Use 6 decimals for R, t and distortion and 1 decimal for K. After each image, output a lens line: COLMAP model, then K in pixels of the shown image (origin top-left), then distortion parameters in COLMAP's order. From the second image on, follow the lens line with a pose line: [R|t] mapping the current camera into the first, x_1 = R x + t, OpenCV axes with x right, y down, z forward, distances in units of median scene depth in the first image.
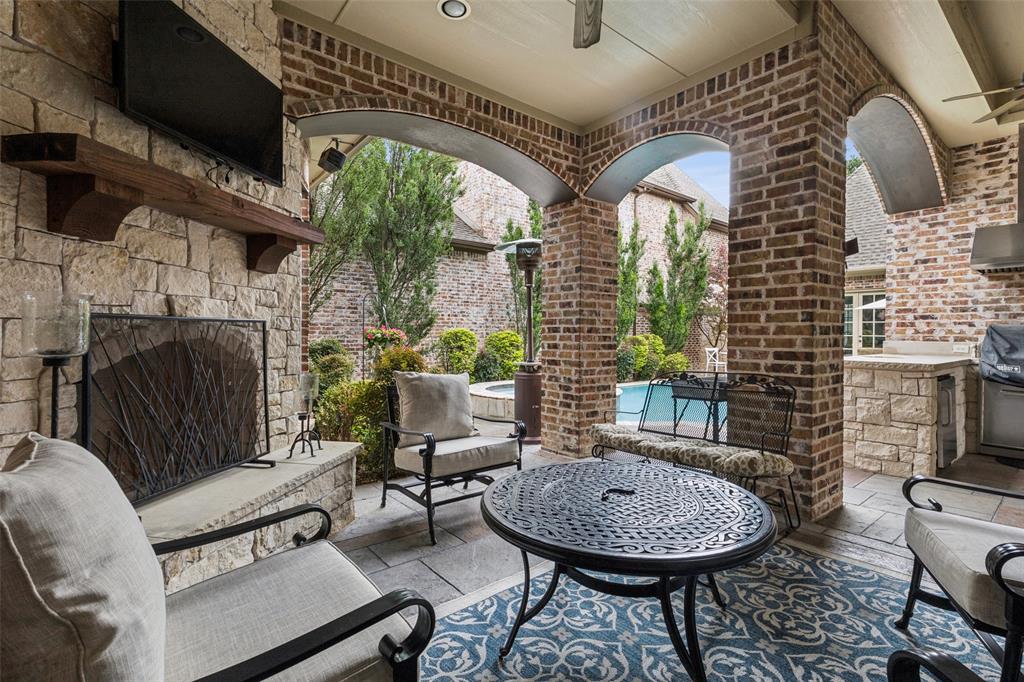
lens RADIAL K [[464.8, 0, 514.7], [0, 464.8, 330.5], [0, 0, 1]] dist [-0.000636, -0.000755]
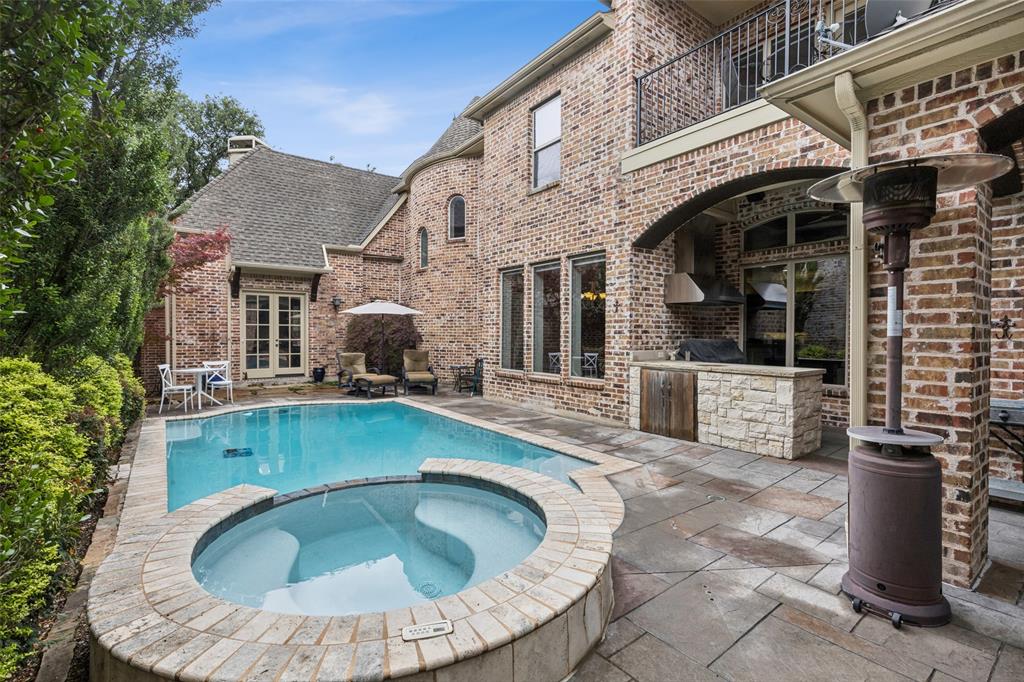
lens RADIAL K [[460.0, 0, 509.8], [0, 460.0, 336.5], [0, 0, 1]] dist [0.001796, -0.000025]
pose [[0.027096, -0.014767, 0.999524, -0.415716], [-0.007035, 0.999863, 0.014962, -0.031851], [-0.999608, -0.007437, 0.026989, 1.330403]]
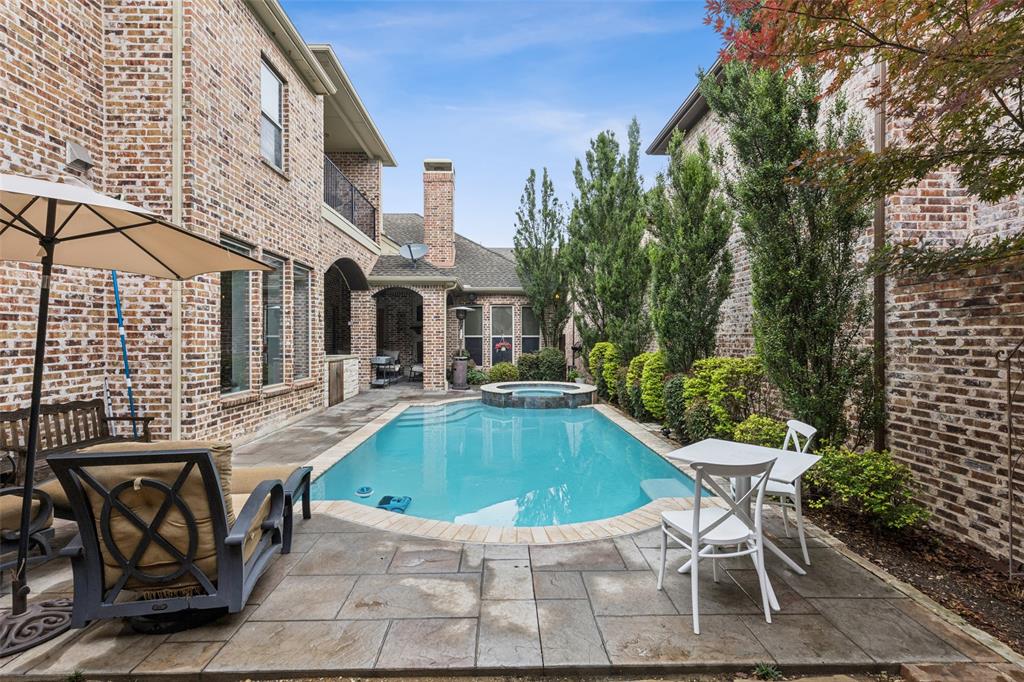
lens RADIAL K [[472.3, 0, 517.8], [0, 472.3, 333.3], [0, 0, 1]] dist [-0.000862, -0.000853]
pose [[-0.590009, -0.016710, -0.807224, 1.741315], [-0.001487, 0.999807, -0.019610, -0.009429], [0.807395, -0.010370, -0.589919, 2.578078]]
